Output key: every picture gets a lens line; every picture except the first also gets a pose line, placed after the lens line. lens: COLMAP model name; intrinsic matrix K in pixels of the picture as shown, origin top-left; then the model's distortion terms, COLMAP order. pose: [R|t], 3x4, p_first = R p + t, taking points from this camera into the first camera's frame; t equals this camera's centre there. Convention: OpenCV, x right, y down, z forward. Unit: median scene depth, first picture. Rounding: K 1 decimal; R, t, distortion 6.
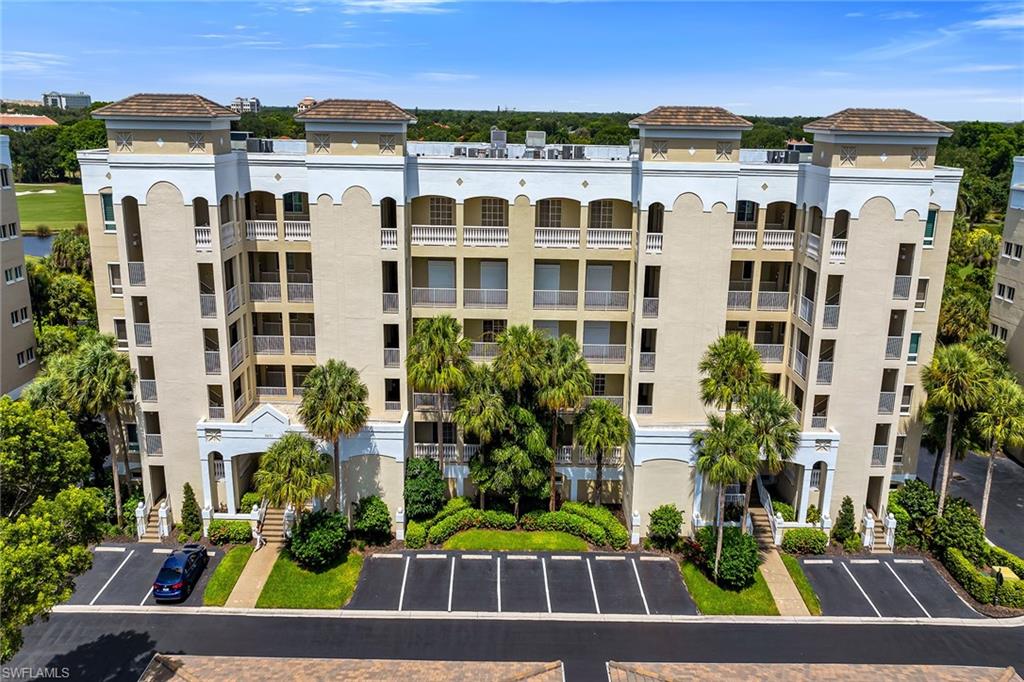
lens RADIAL K [[728.6, 0, 509.0], [0, 728.6, 278.6], [0, 0, 1]] dist [-0.043217, 0.052041]
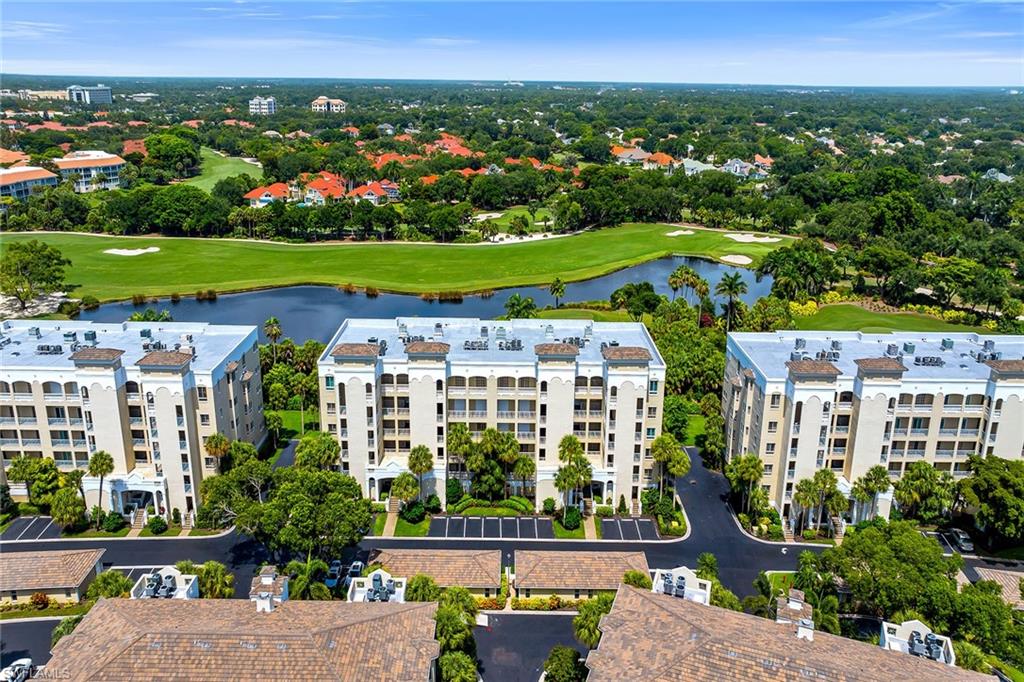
lens RADIAL K [[723.3, 0, 511.0], [0, 723.3, 264.6], [0, 0, 1]] dist [-0.019759, 0.004468]
pose [[0.999987, -0.003506, -0.003585, 0.094885], [0.003580, 0.999776, 0.020846, -0.554588], [0.003511, -0.020858, 0.999776, -1.504368]]
